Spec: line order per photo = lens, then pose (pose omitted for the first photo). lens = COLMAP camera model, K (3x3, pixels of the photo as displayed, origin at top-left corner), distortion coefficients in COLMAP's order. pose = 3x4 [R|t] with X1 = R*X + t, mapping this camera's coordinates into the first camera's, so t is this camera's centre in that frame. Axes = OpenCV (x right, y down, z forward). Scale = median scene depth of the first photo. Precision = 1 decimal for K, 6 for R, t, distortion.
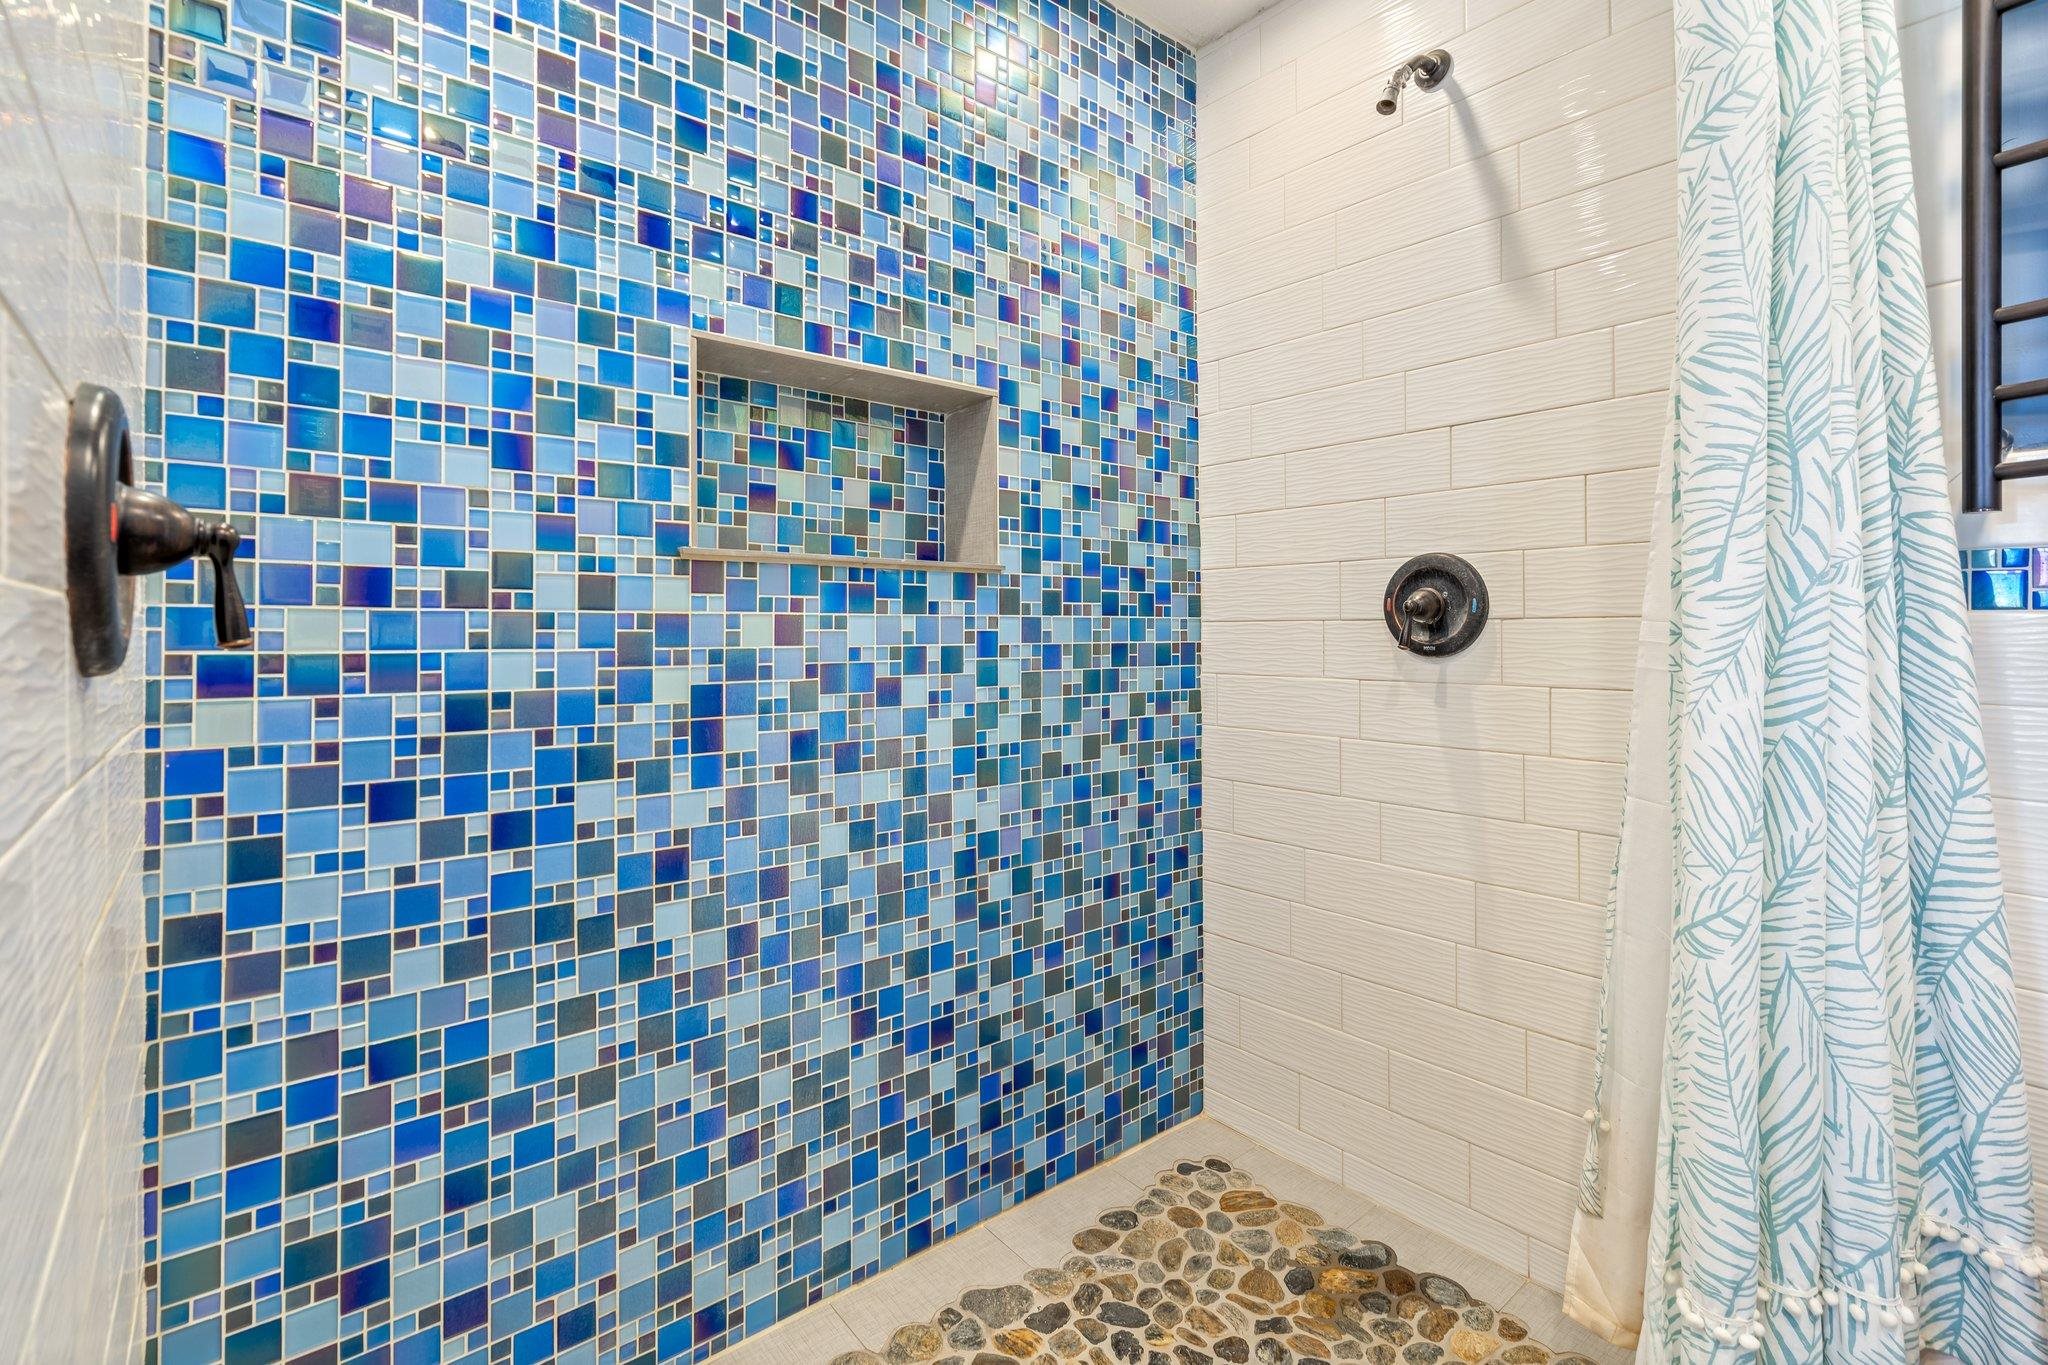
lens RADIAL K [[954.1, 0, 1019.2], [0, 954.1, 622.2], [0, 0, 1]] dist [-0.004784, 0.001850]
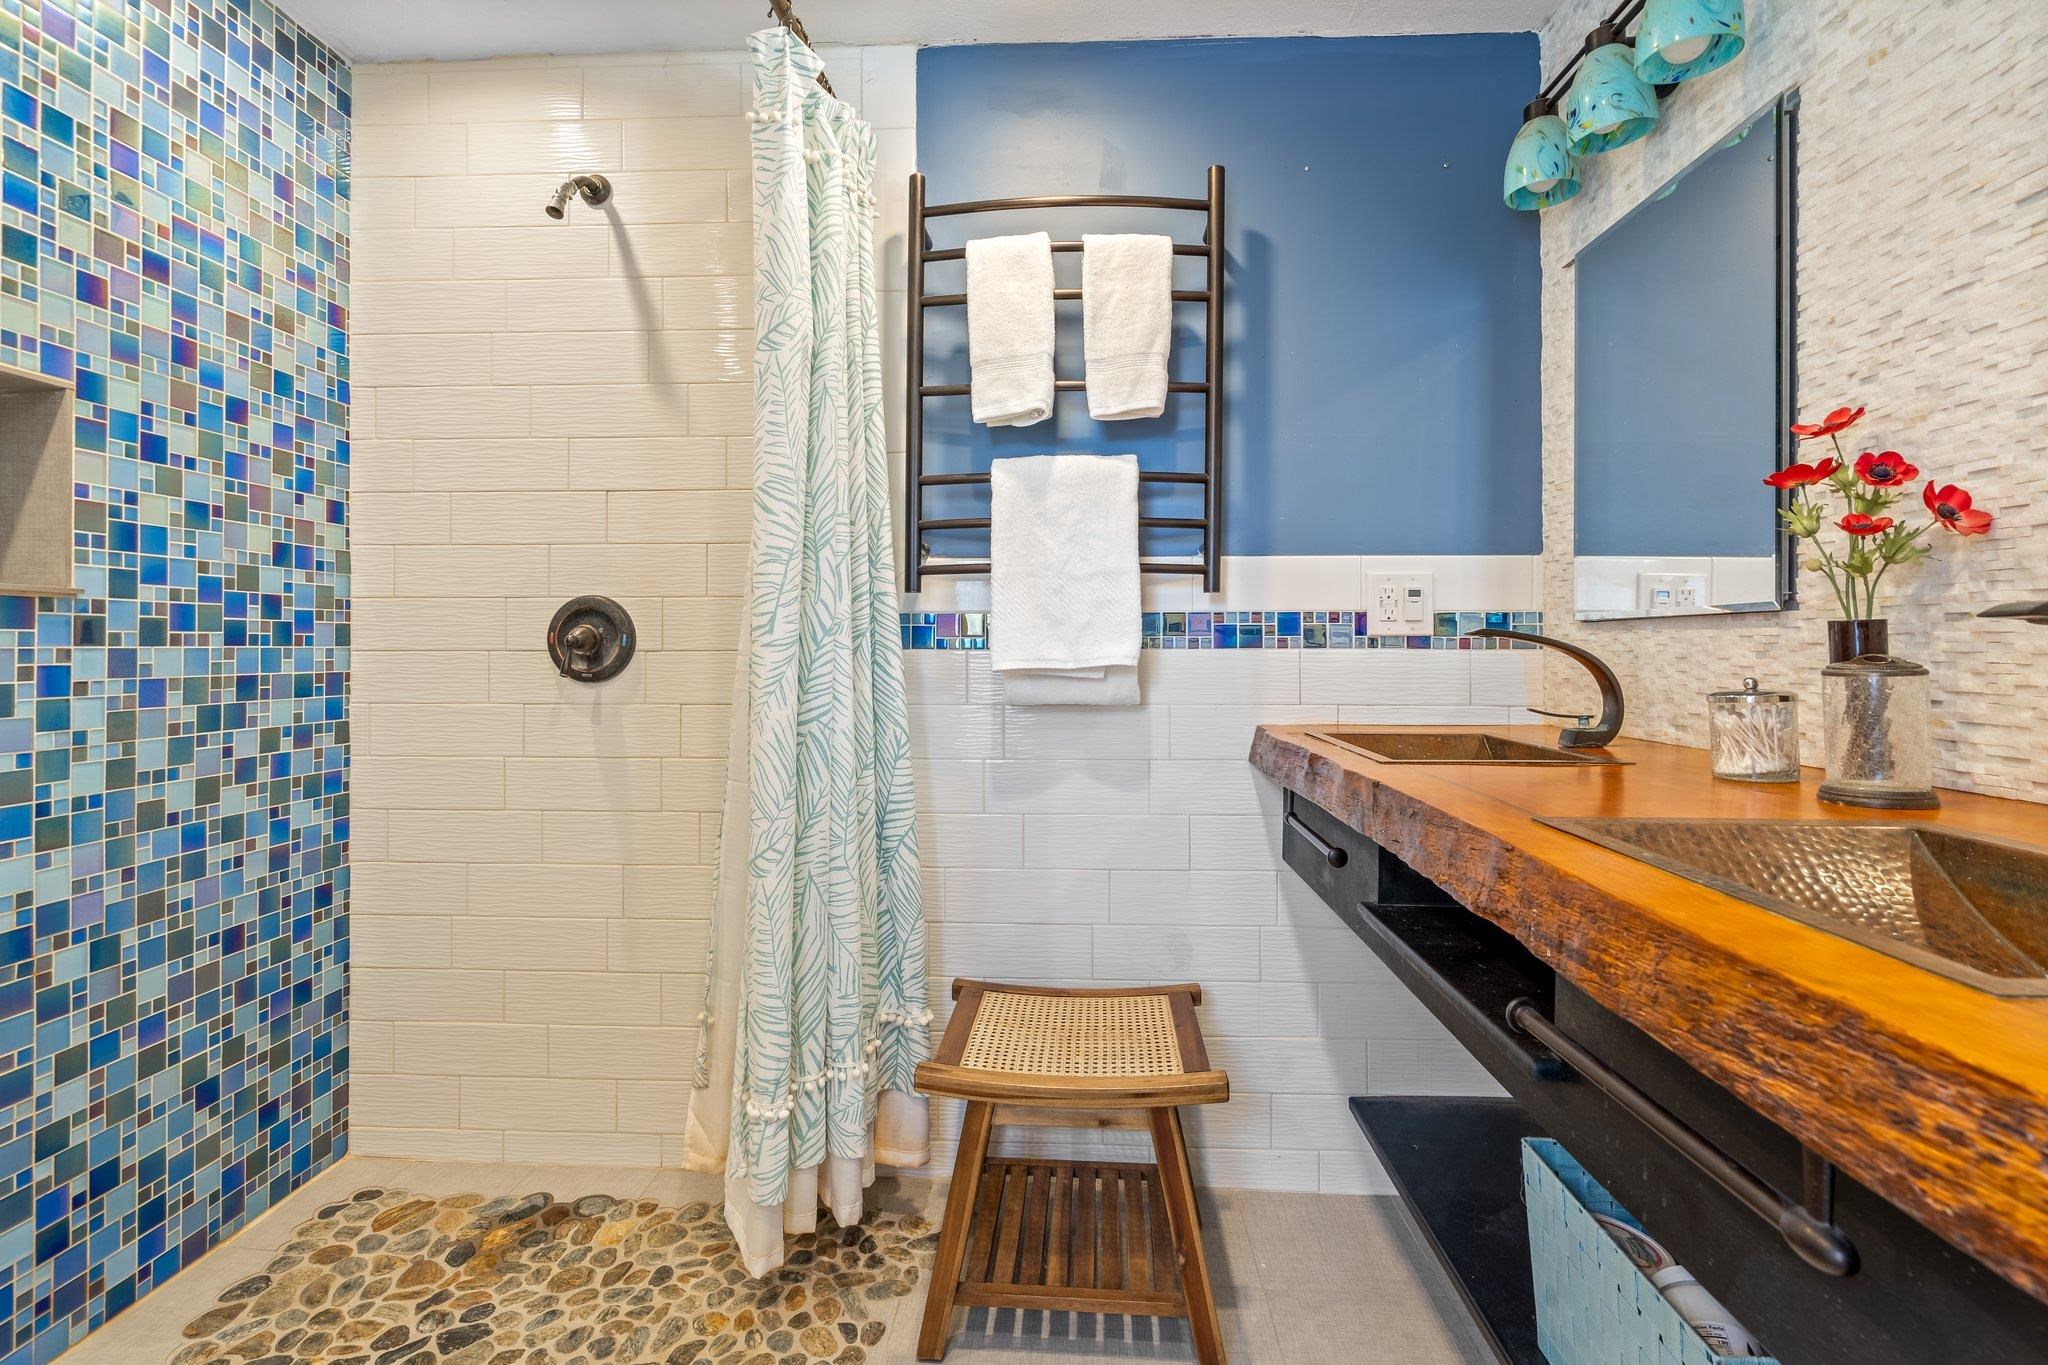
lens RADIAL K [[954.1, 0, 1035.1], [0, 954.1, 637.7], [0, 0, 1]] dist [-0.004784, 0.001850]
pose [[0.670323, 0.008222, 0.742024, -0.077701], [-0.009400, 0.999952, -0.002589, -0.021703], [-0.742010, -0.005239, 0.670369, -0.212297]]
